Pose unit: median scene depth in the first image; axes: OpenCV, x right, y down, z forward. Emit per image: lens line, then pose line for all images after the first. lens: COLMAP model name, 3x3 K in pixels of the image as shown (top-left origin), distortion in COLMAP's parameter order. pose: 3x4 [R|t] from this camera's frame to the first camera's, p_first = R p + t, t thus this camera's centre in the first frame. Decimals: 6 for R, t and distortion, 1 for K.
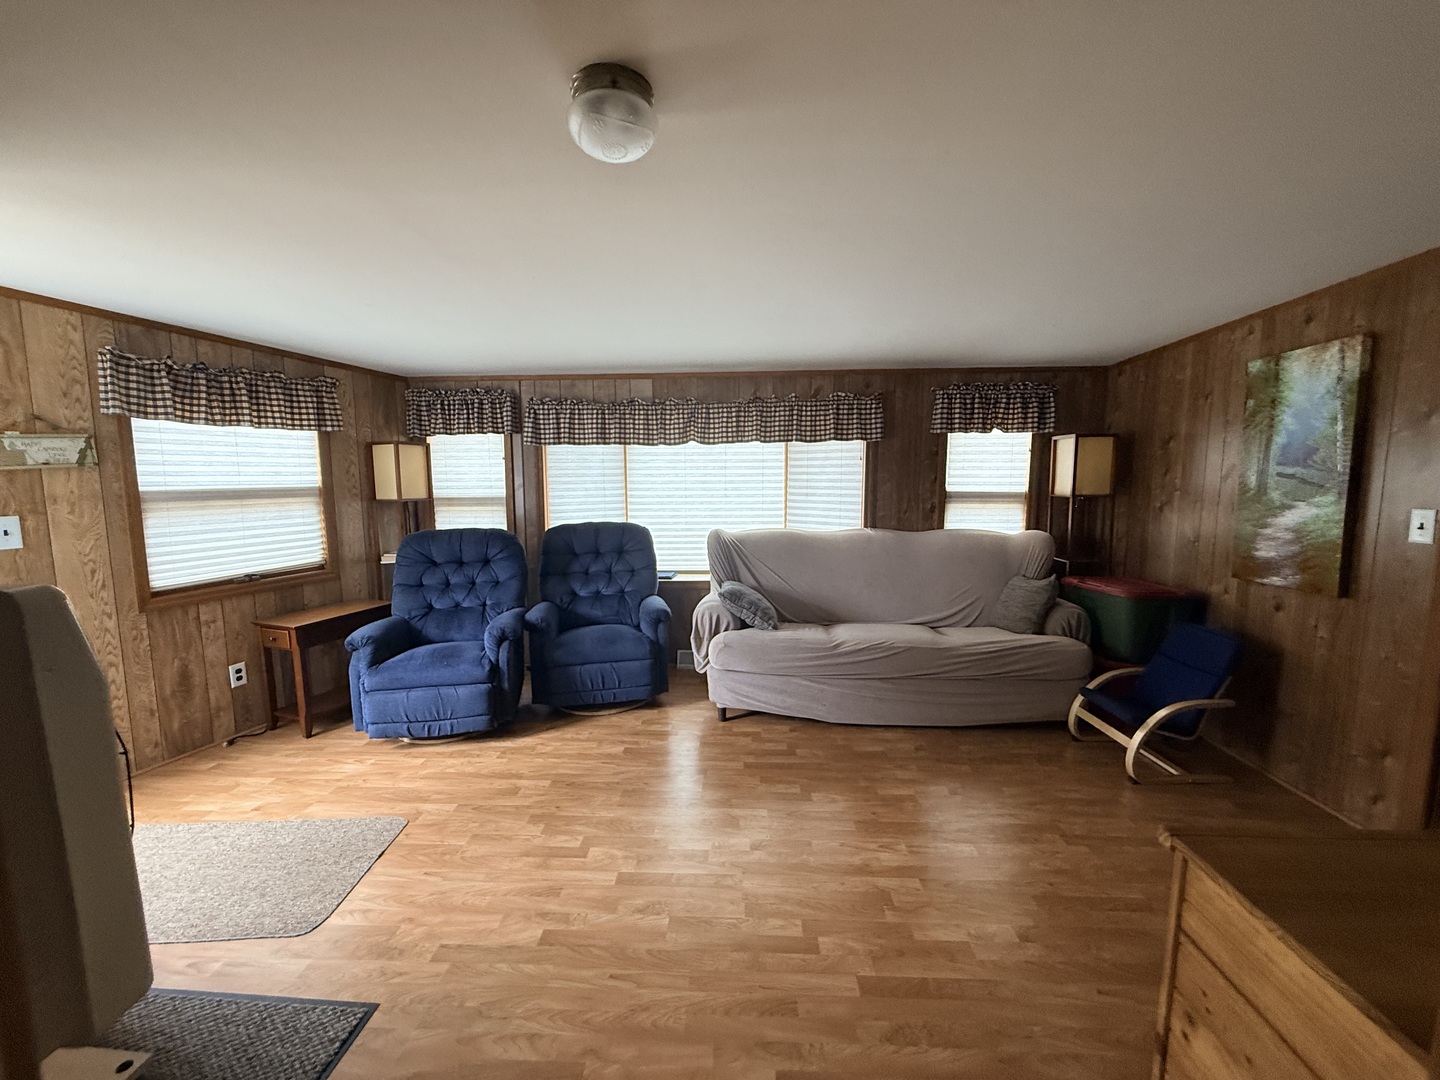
lens RADIAL K [[574.3, 0, 718.9], [0, 574.3, 540.3], [0, 0, 1]] dist [-0.001055, 0.000440]
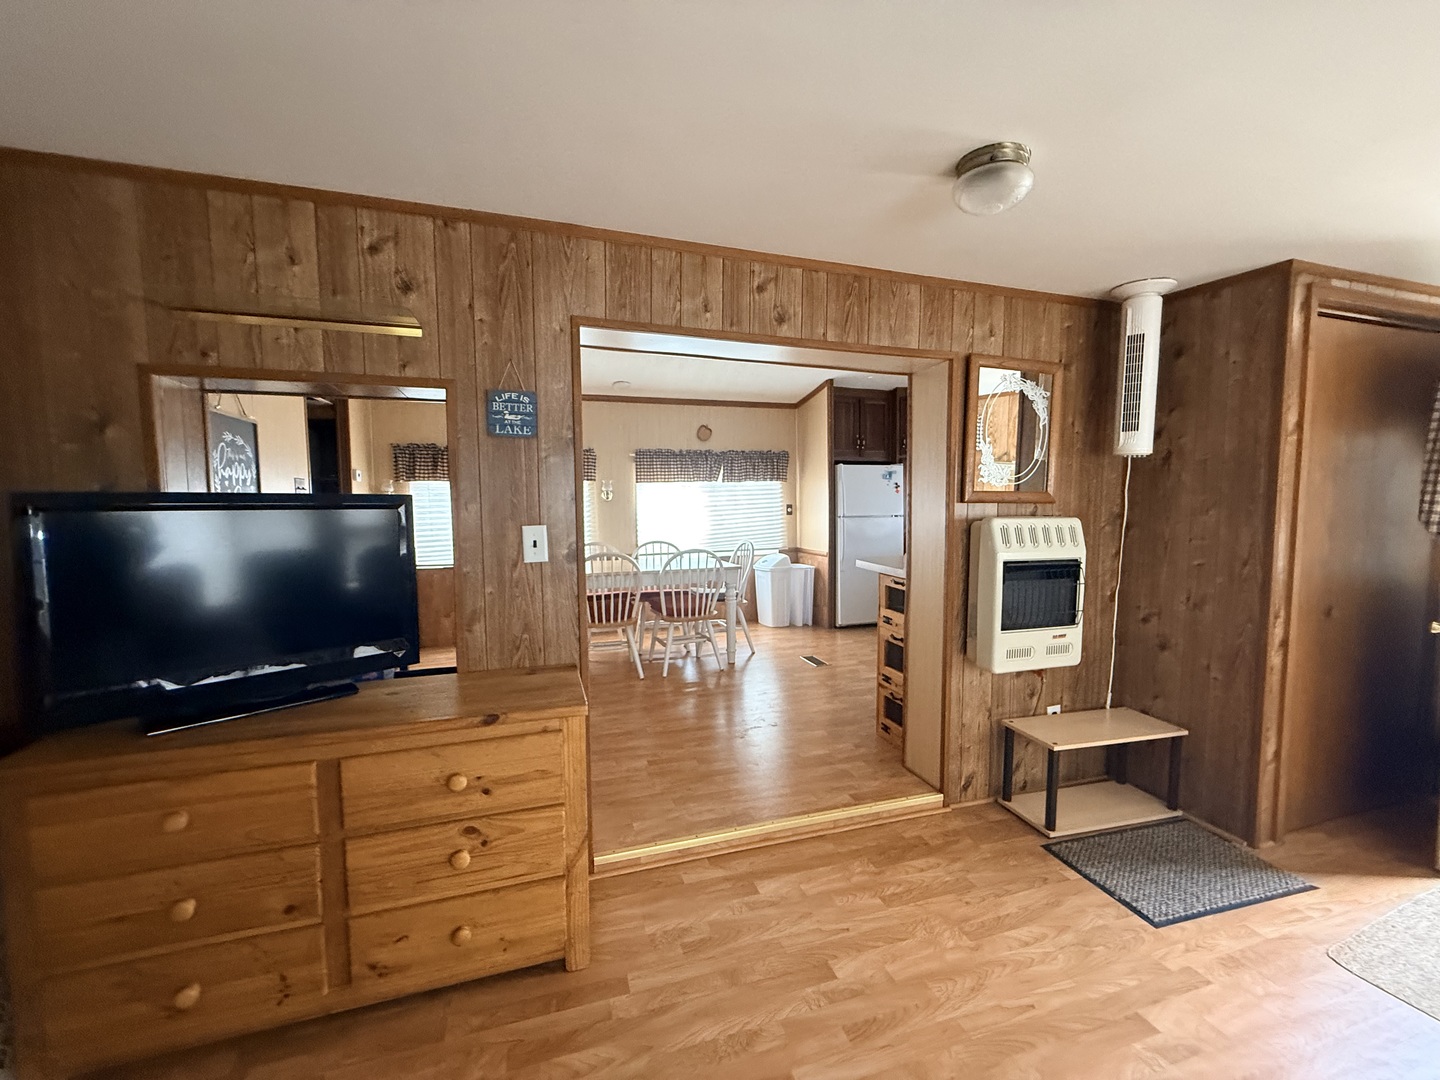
lens RADIAL K [[574.3, 0, 714.5], [0, 574.3, 543.2], [0, 0, 1]] dist [-0.001055, 0.000440]
pose [[-0.938406, 0.033834, -0.343874, 0.339150], [-0.031850, 0.982488, 0.183583, -0.081033], [0.344064, 0.183228, -0.920895, 0.871720]]
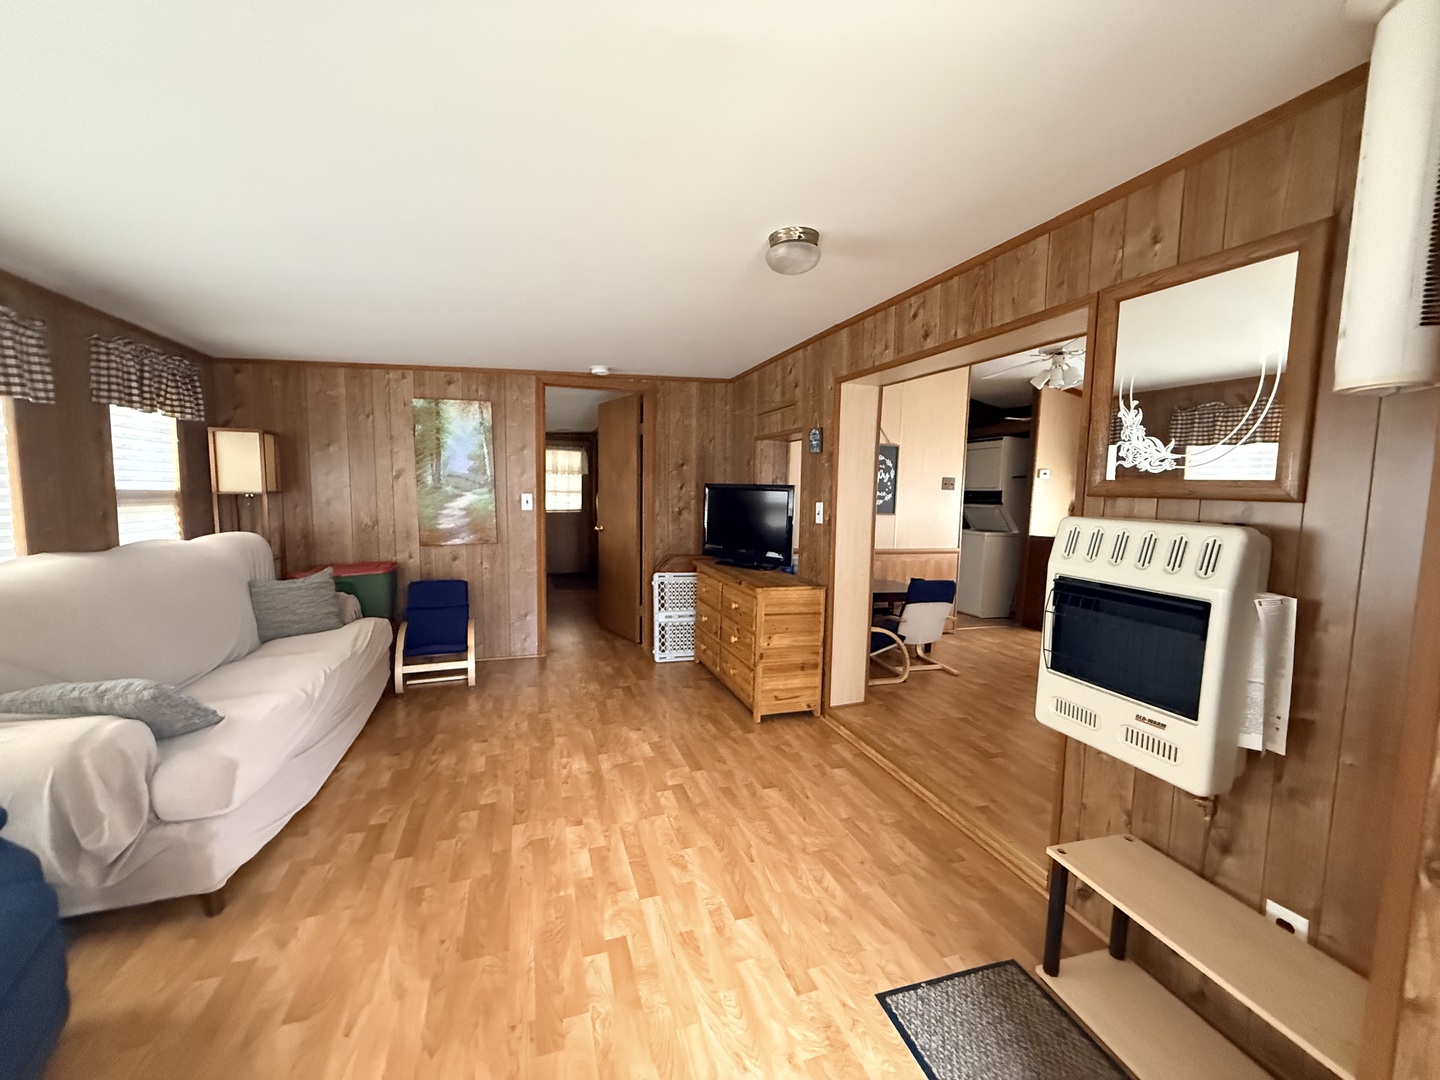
lens RADIAL K [[574.3, 0, 717.0], [0, 574.3, 541.1], [0, 0, 1]] dist [-0.001055, 0.000440]
pose [[-0.365393, -0.085945, 0.926877, -0.720500], [0.091161, 0.987638, 0.127517, -0.063598], [-0.926379, 0.131088, -0.353042, 0.804584]]
